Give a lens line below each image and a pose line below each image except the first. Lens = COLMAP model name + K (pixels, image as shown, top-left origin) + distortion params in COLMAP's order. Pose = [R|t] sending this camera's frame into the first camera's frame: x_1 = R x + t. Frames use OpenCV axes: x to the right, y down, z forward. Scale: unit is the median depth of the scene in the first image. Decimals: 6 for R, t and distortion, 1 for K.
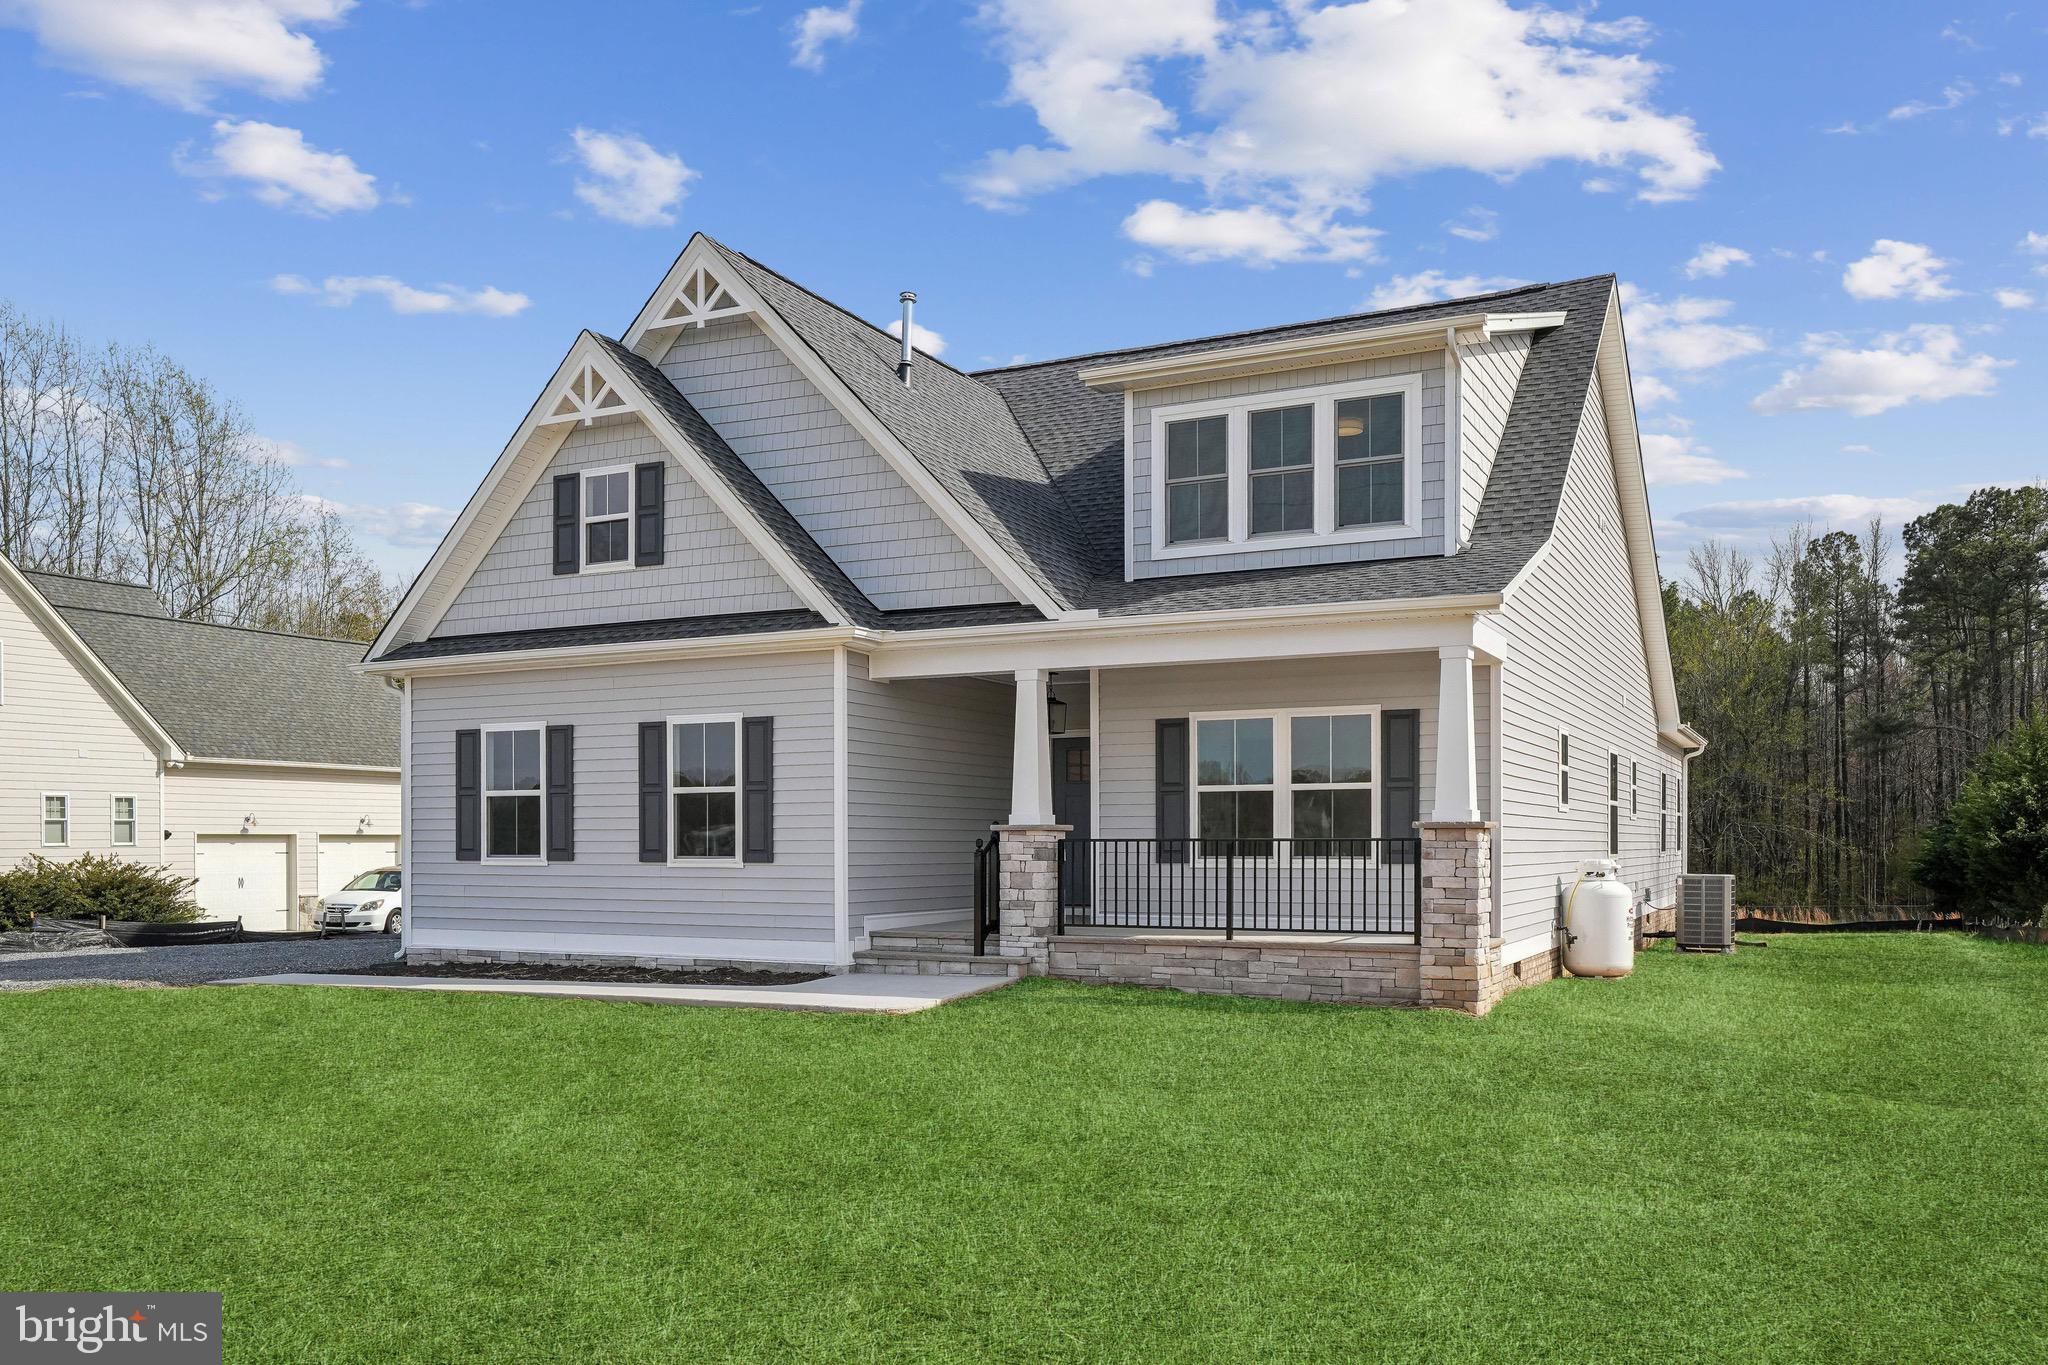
lens RADIAL K [[1604.0, 0, 1016.5], [0, 1604.0, 719.0], [0, 0, 1]] dist [0.004400, -0.000800]
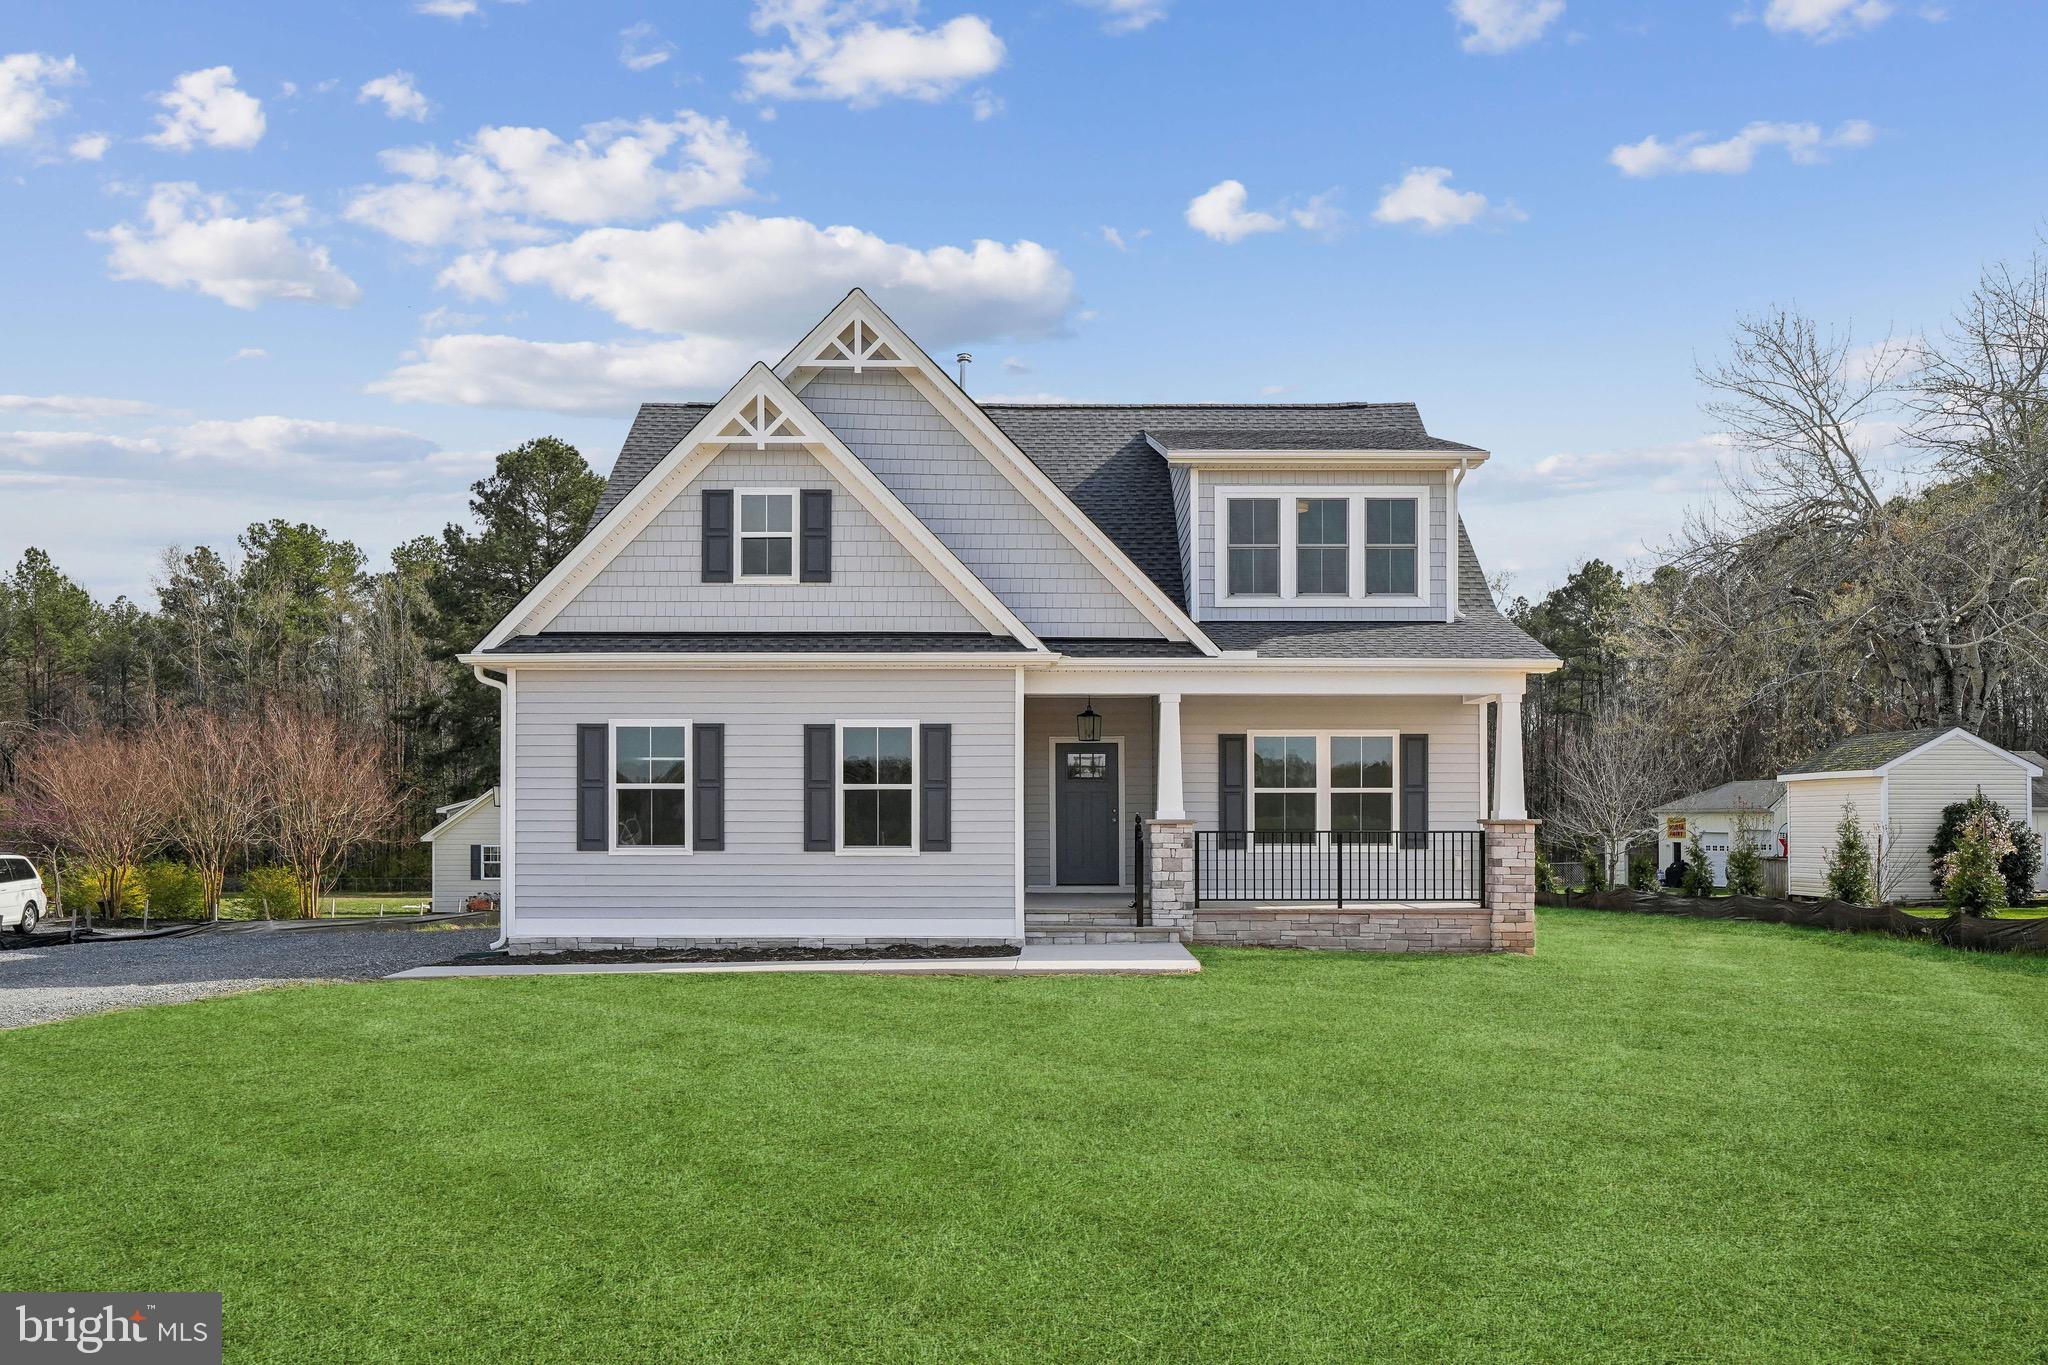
lens RADIAL K [[1604.0, 0, 1022.0], [0, 1604.0, 660.3], [0, 0, 1]] dist [0.004400, -0.000800]
pose [[0.894881, 0.046728, 0.443853, -0.612331], [-0.035377, 0.998801, -0.033827, -0.009936], [-0.444901, 0.014569, 0.895461, -0.054660]]
